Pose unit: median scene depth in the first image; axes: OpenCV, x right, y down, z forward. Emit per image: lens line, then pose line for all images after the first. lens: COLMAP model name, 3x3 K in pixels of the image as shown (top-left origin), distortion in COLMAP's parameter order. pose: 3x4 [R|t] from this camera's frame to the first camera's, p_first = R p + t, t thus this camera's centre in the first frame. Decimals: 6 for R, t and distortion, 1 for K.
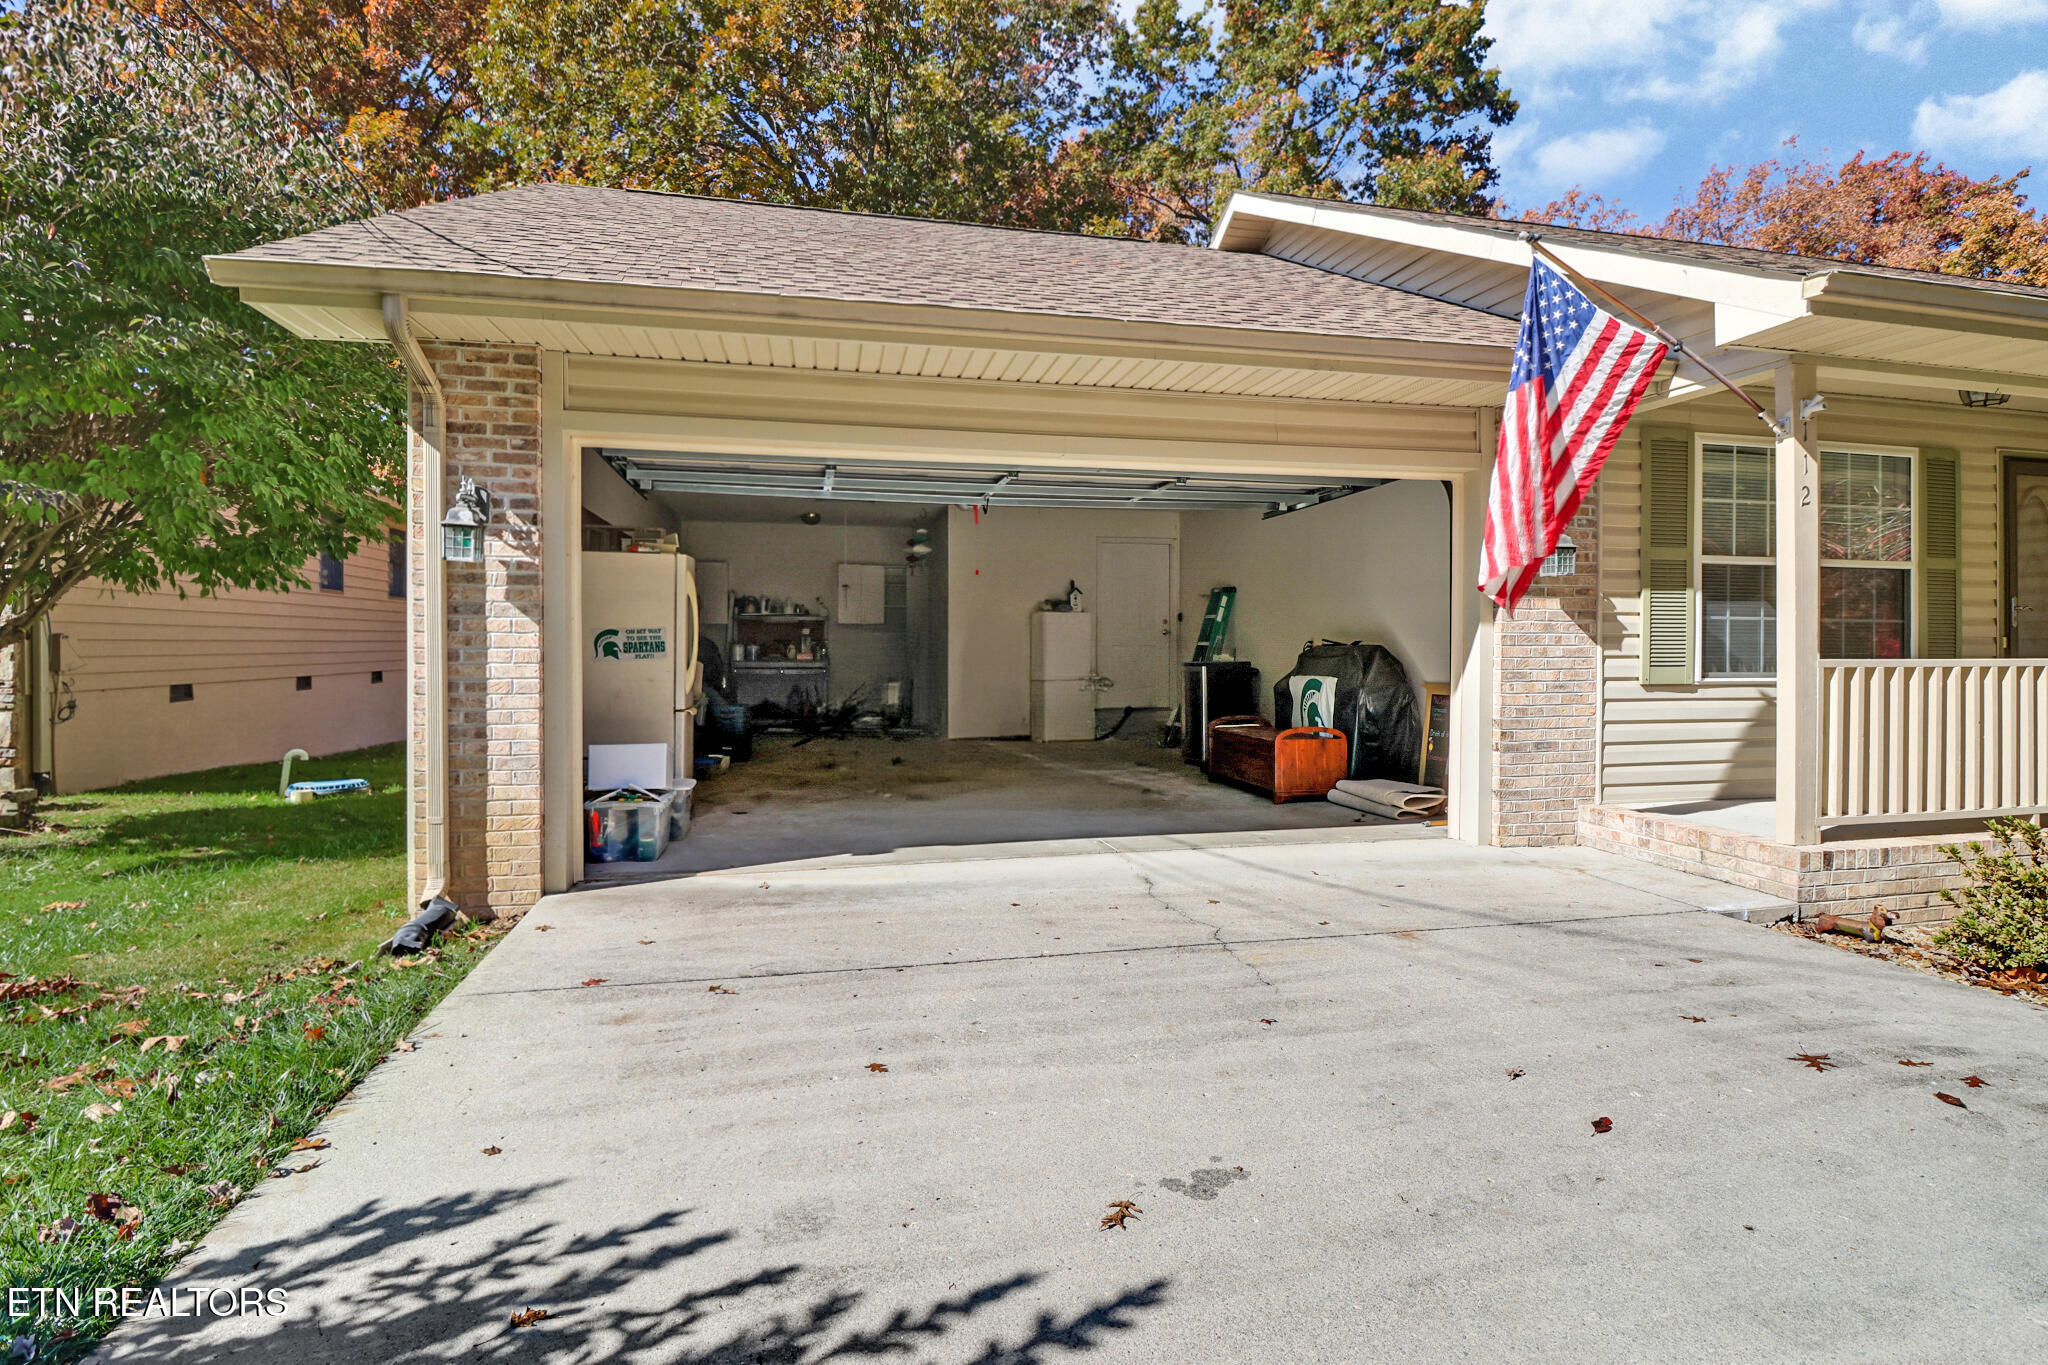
lens RADIAL K [[1022.8, 0, 1025.3], [0, 1022.8, 653.2], [0, 0, 1]] dist [-0.004106, -0.000597]
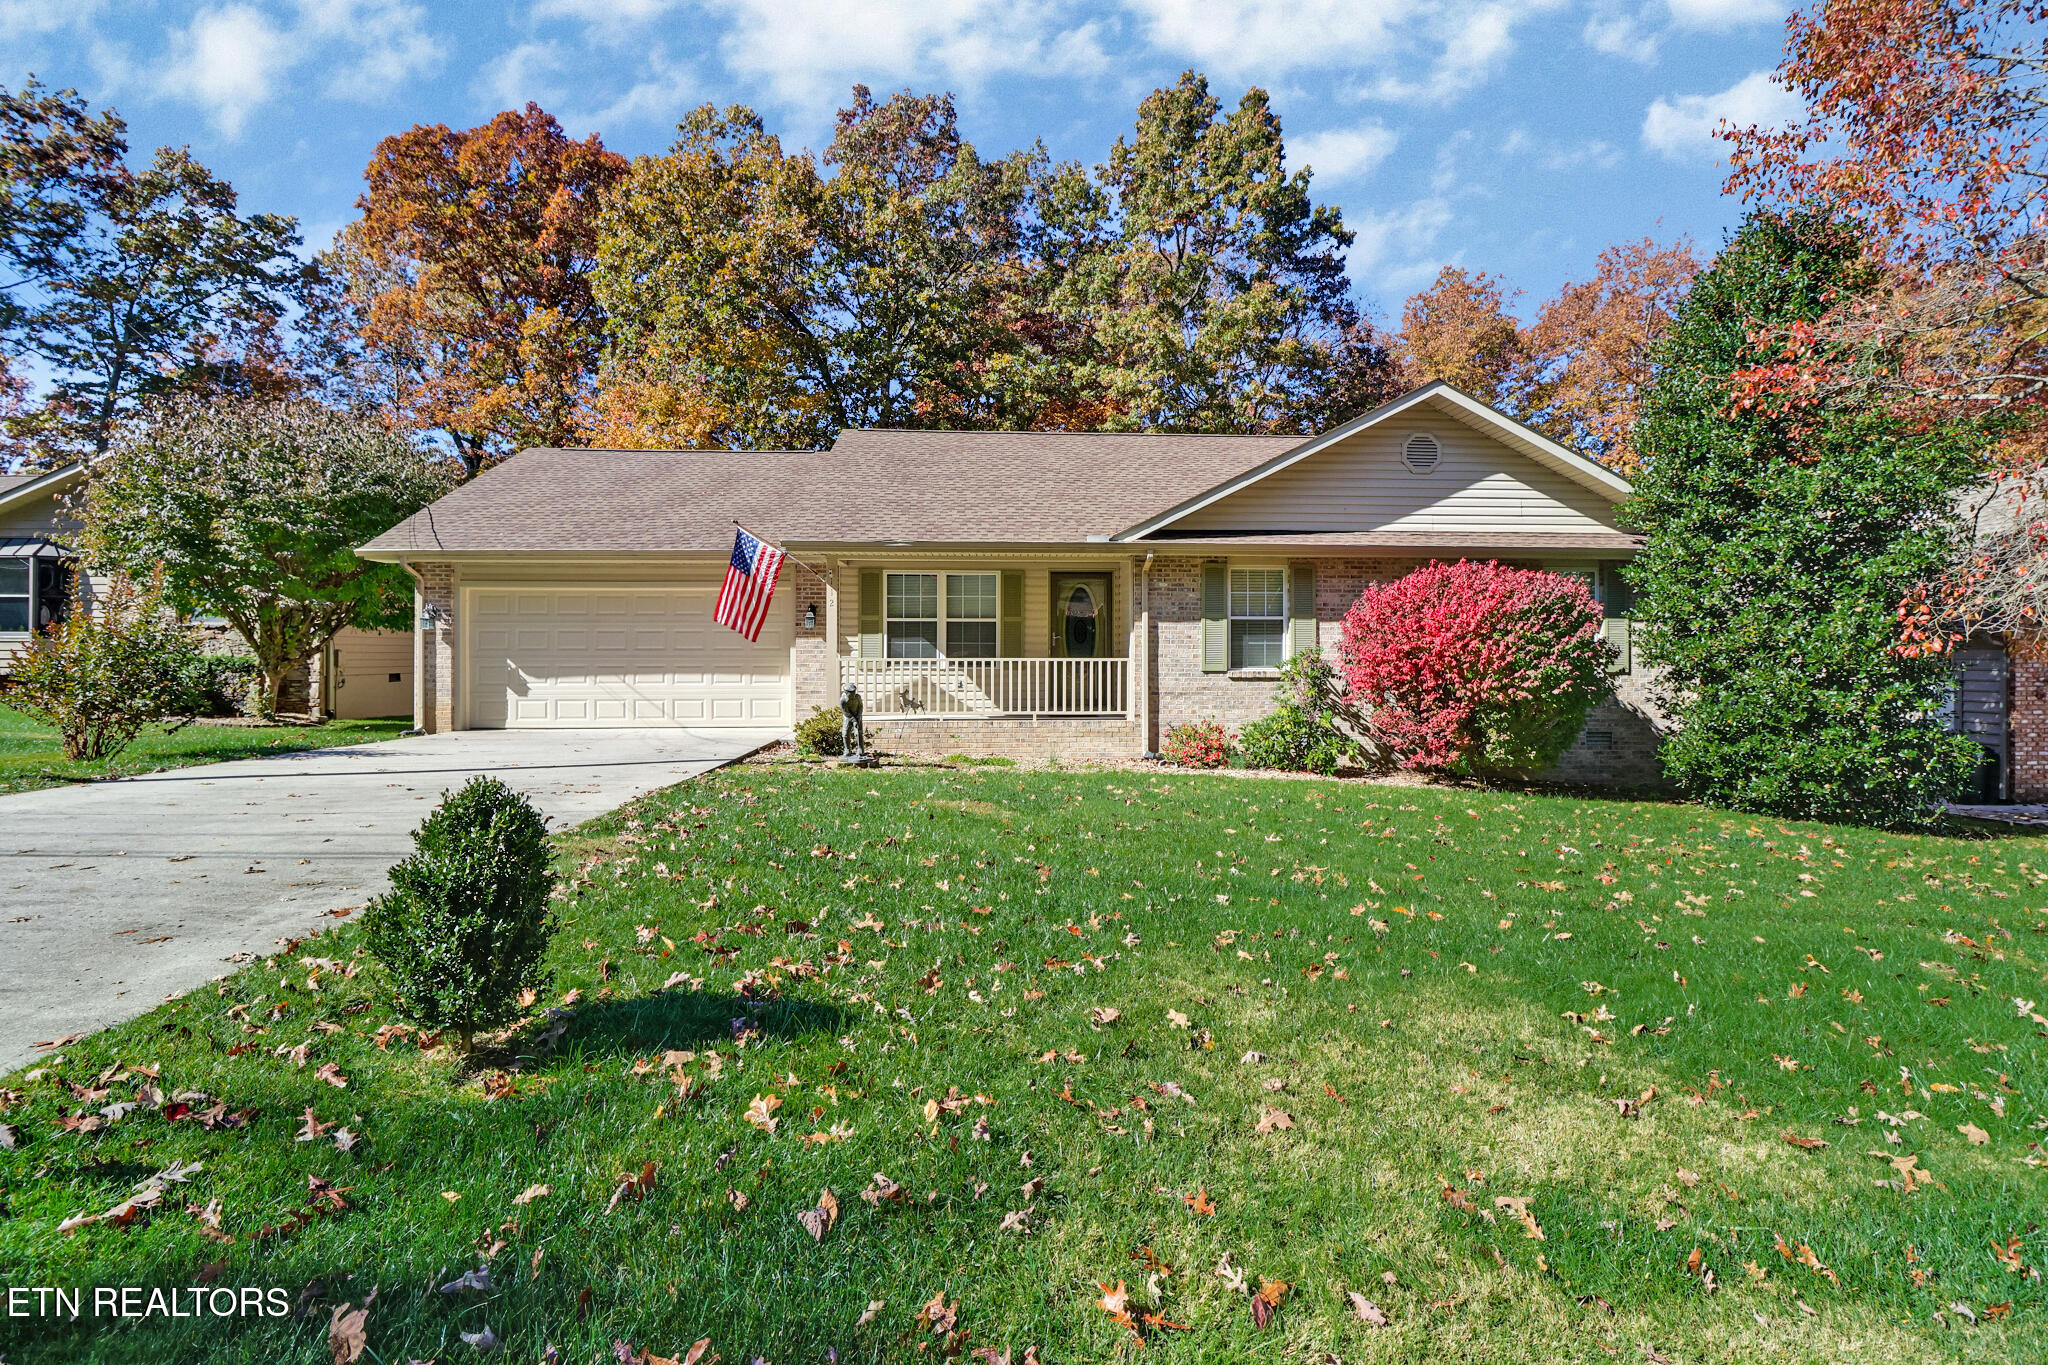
lens RADIAL K [[946.1, 0, 1023.6], [0, 946.1, 648.6], [0, 0, 1]] dist [0.002148, -0.007852]
pose [[0.987349, -0.003874, -0.158512, 1.561535], [0.001914, 0.999920, -0.012518, 0.014054], [0.158548, 0.012056, 0.987278, -1.462604]]
